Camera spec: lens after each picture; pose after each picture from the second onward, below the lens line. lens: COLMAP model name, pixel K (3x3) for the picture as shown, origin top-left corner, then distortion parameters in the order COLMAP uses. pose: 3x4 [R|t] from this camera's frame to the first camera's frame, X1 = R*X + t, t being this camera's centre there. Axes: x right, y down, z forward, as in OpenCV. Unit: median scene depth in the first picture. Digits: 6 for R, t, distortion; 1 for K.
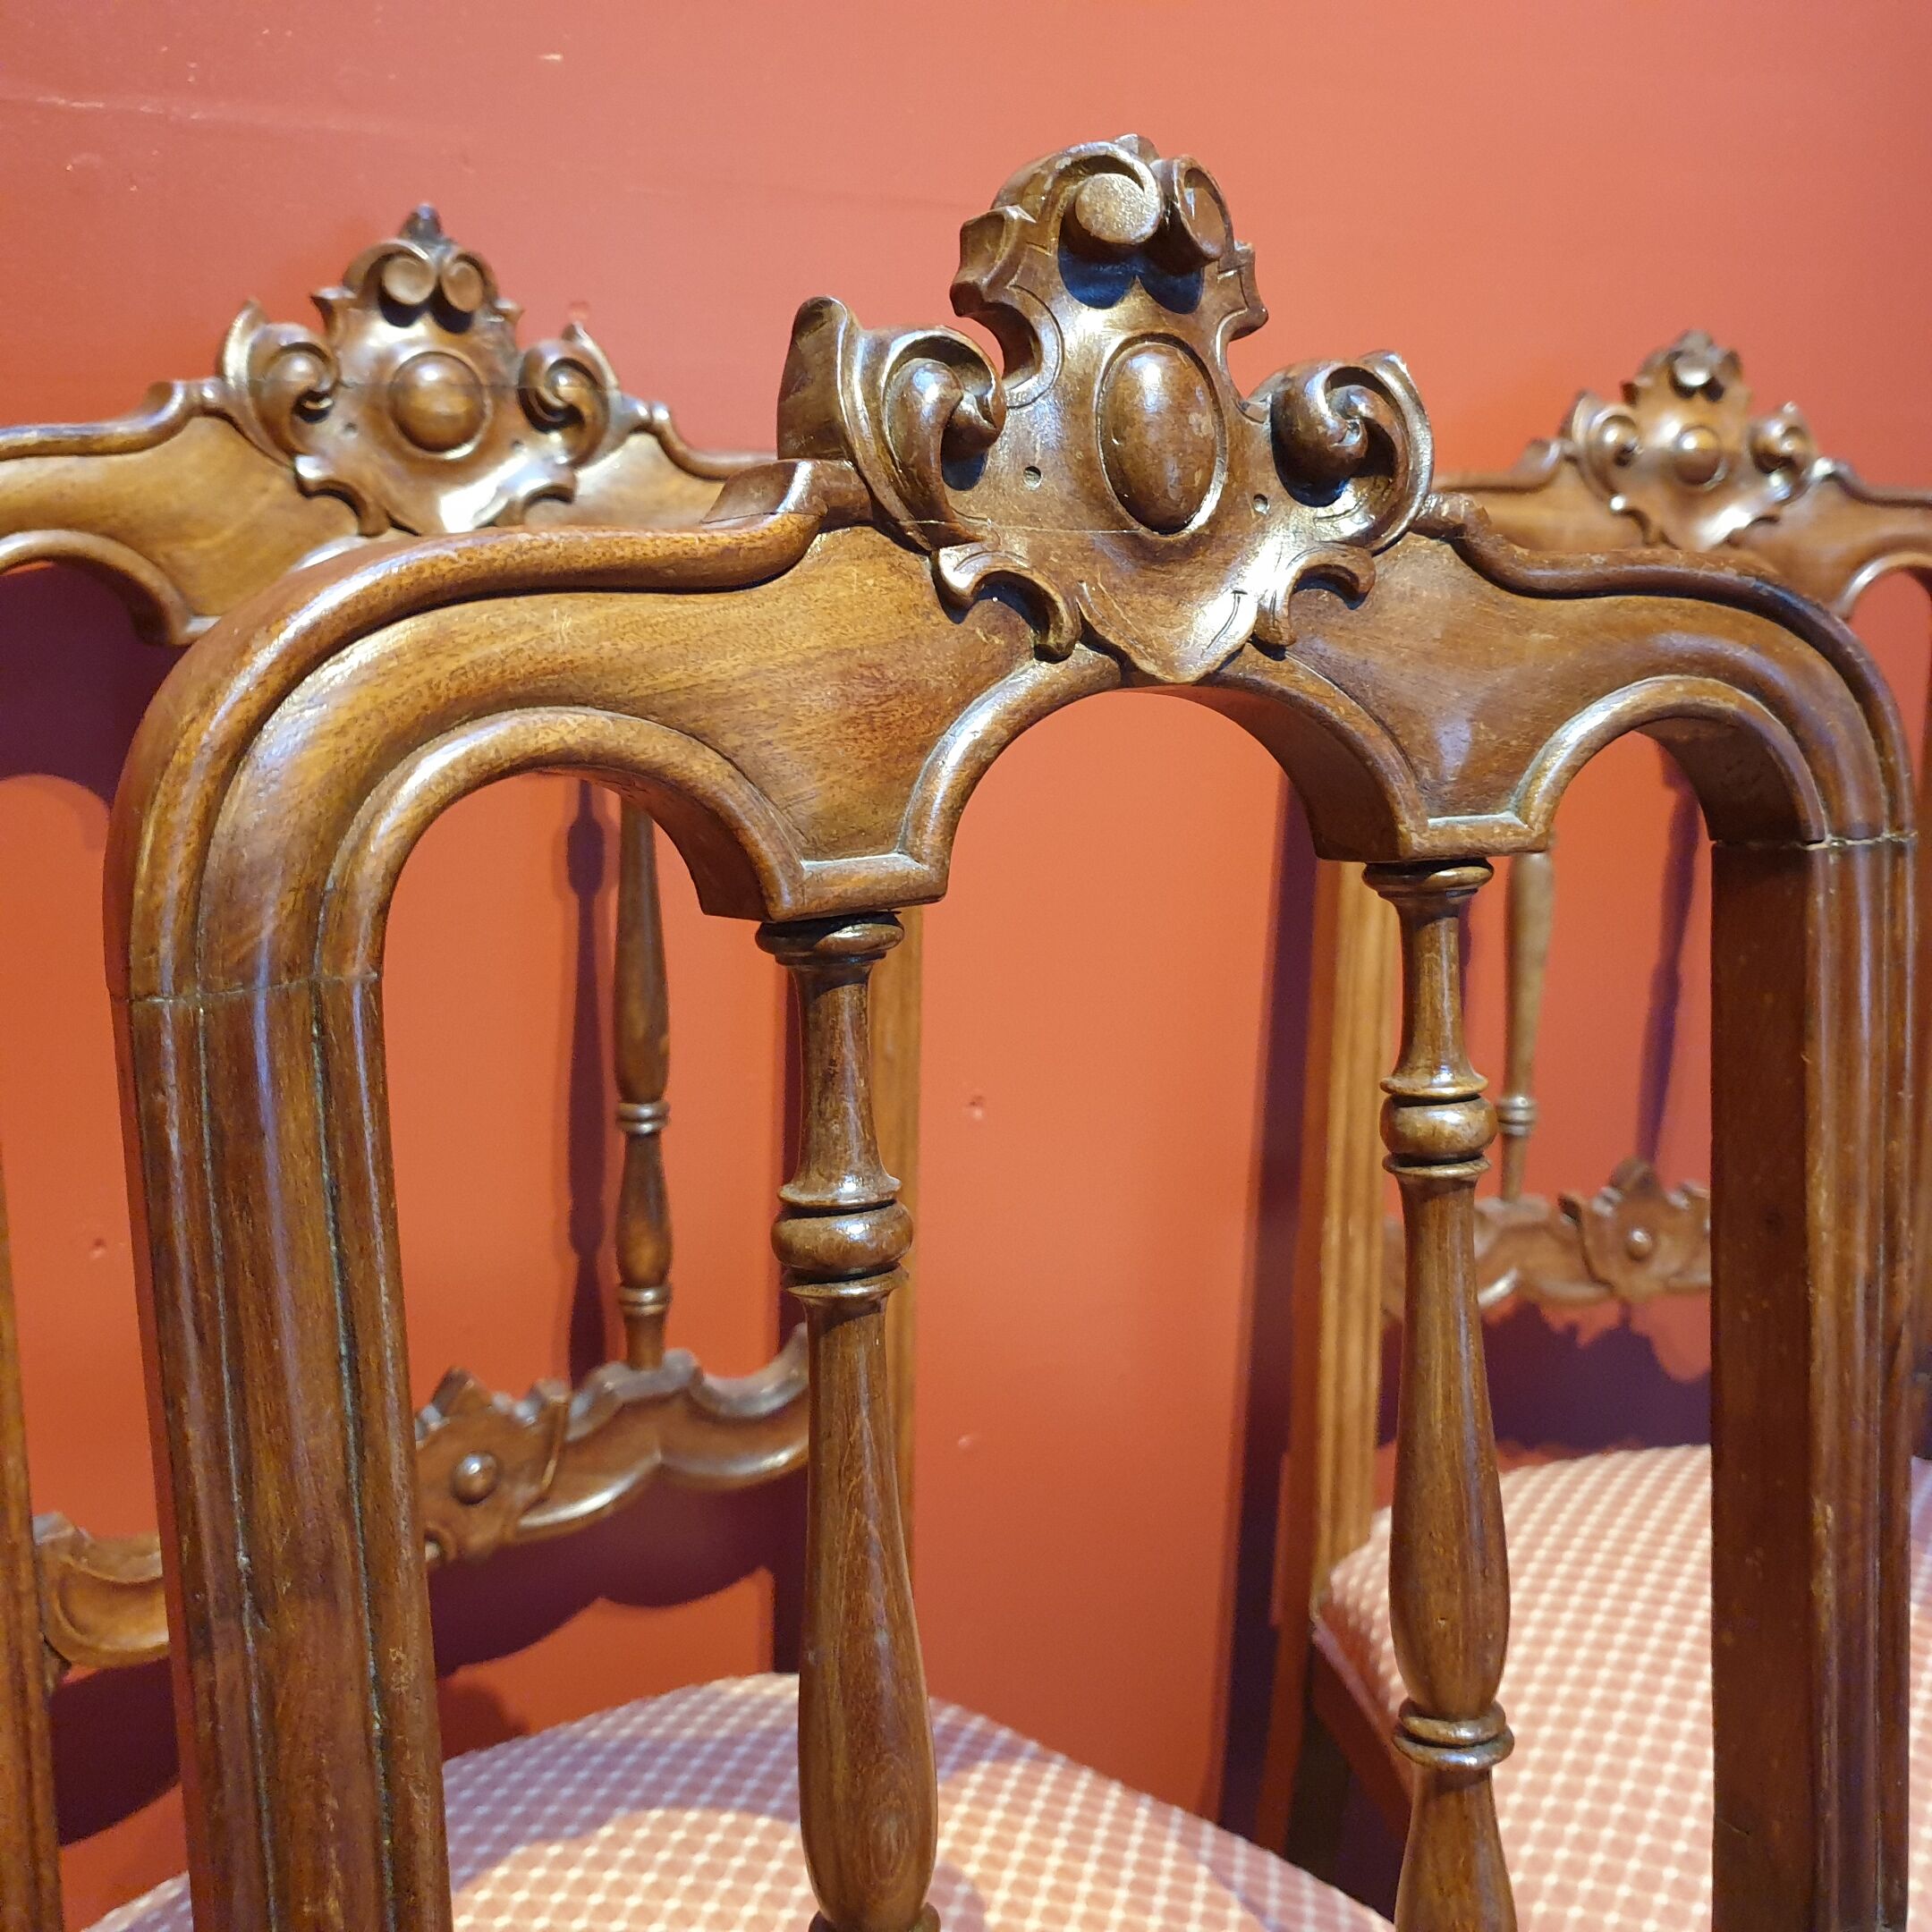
lens RADIAL K [[2070.3, 0, 1024.6], [0, 2070.3, 940.6], [0, 0, 1]] dist [-0.000084, 0.013045]
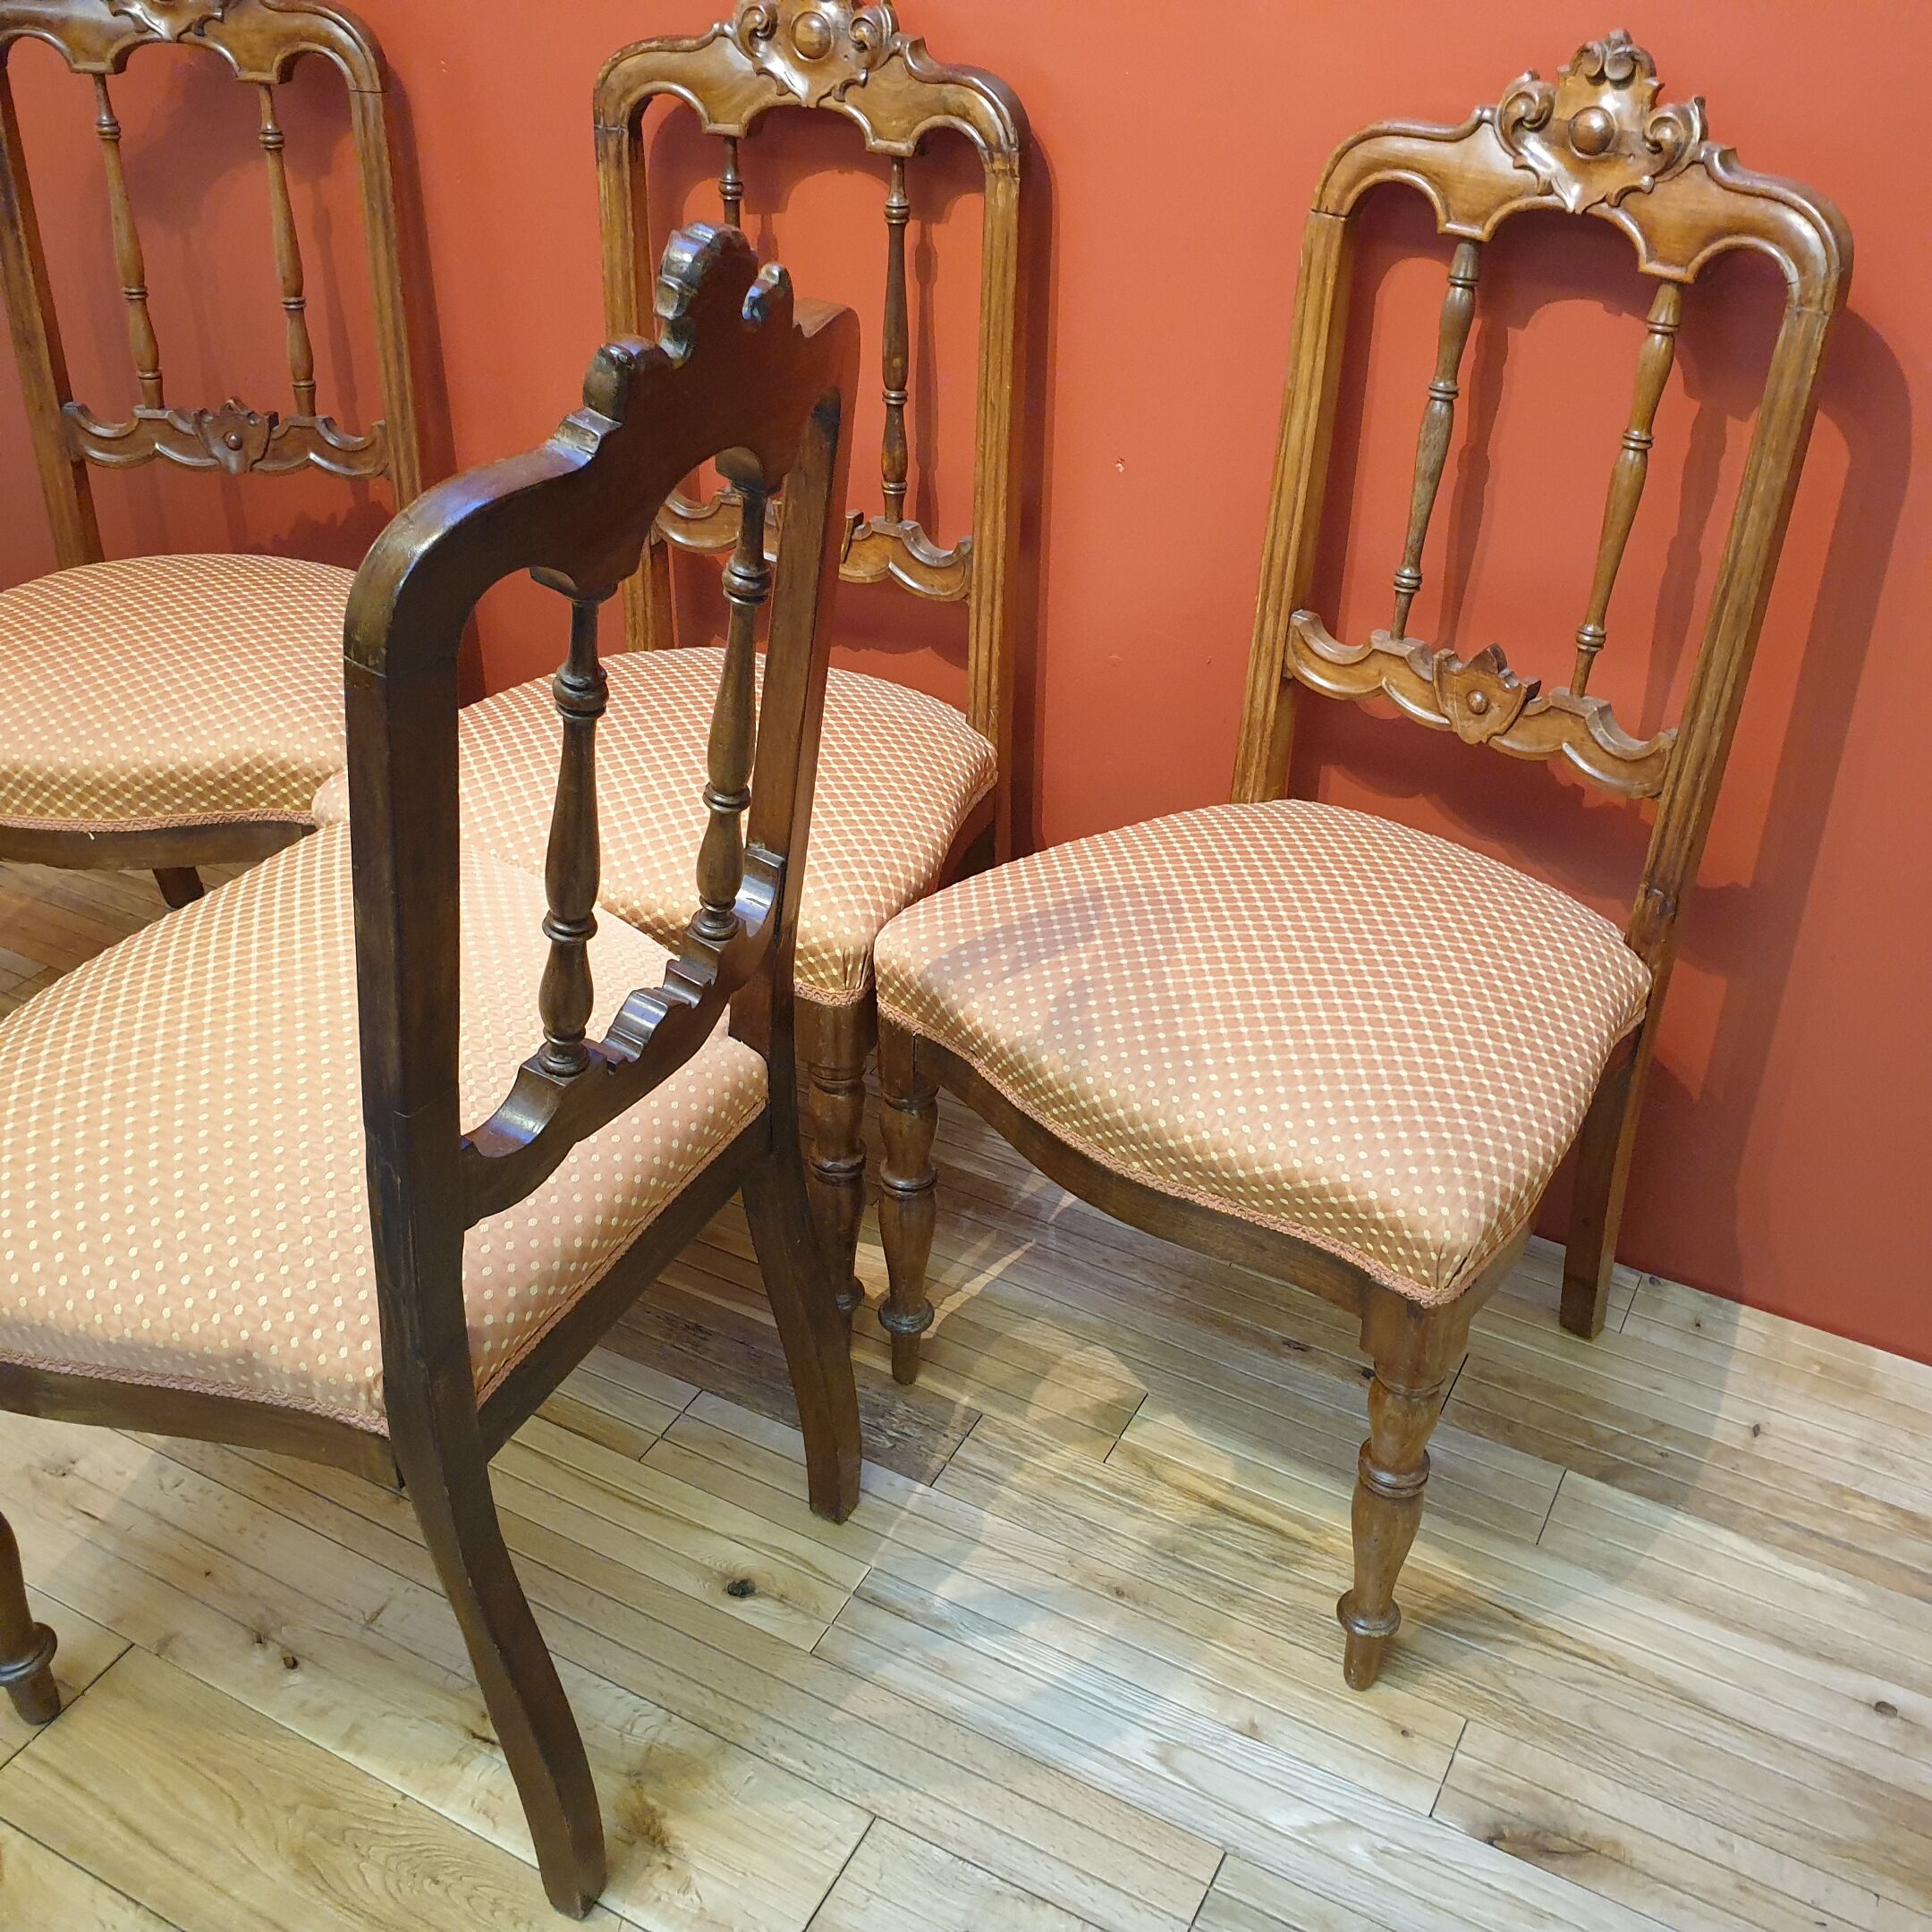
lens RADIAL K [[2005.8, 0, 966.0], [0, 2005.8, 966.0], [0, 0, 1]] dist [-0.007255, 0.024091]
pose [[0.518589, 0.441558, -0.732183, 1.783159], [-0.214560, 0.896136, 0.388464, -0.228769], [0.827665, -0.044356, 0.559467, -0.117224]]
